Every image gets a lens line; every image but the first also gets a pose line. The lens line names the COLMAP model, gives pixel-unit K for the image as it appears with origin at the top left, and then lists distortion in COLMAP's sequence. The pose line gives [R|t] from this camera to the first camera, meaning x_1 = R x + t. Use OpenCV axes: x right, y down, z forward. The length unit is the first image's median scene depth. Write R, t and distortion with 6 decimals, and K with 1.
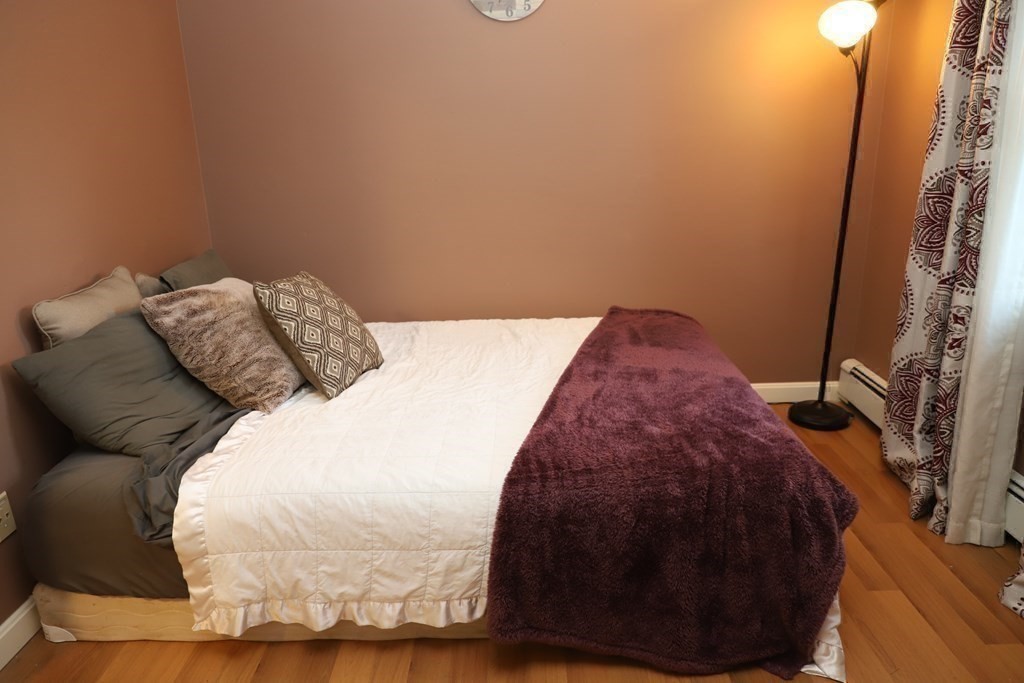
lens RADIAL K [[698.9, 0, 512.0], [0, 698.9, 341.5], [0, 0, 1]] dist [-0.024617, -0.002000]
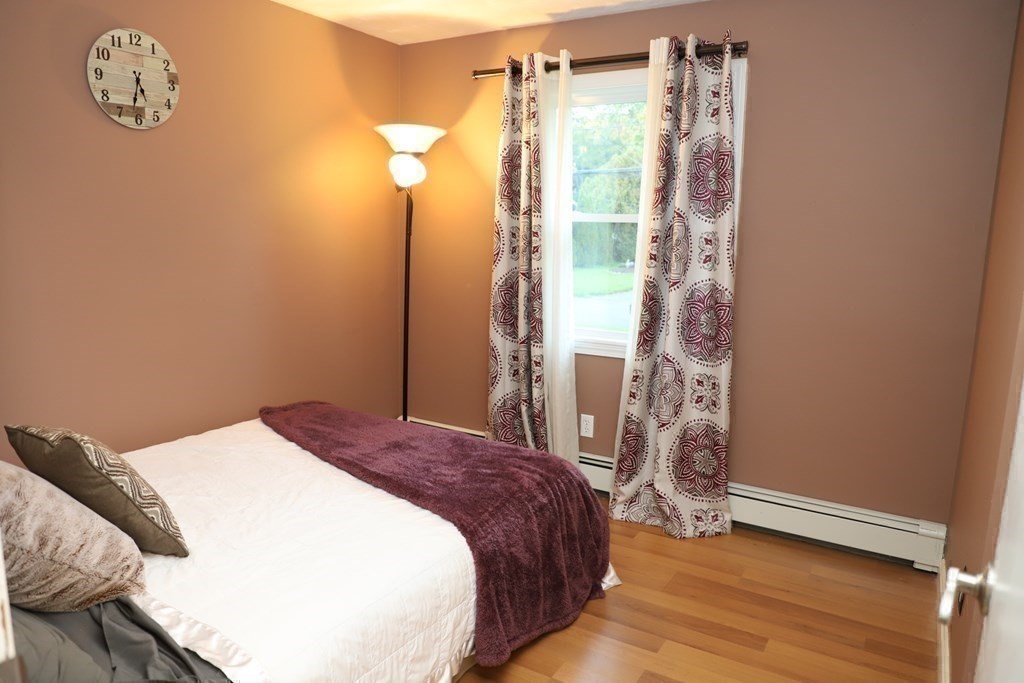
lens RADIAL K [[698.9, 0, 512.0], [0, 698.9, 341.5], [0, 0, 1]] dist [-0.024617, -0.002000]
pose [[0.519816, -0.103605, 0.847973, -0.744808], [0.217416, 0.975978, -0.014034, -0.071448], [-0.826149, 0.191658, 0.529854, 0.176980]]
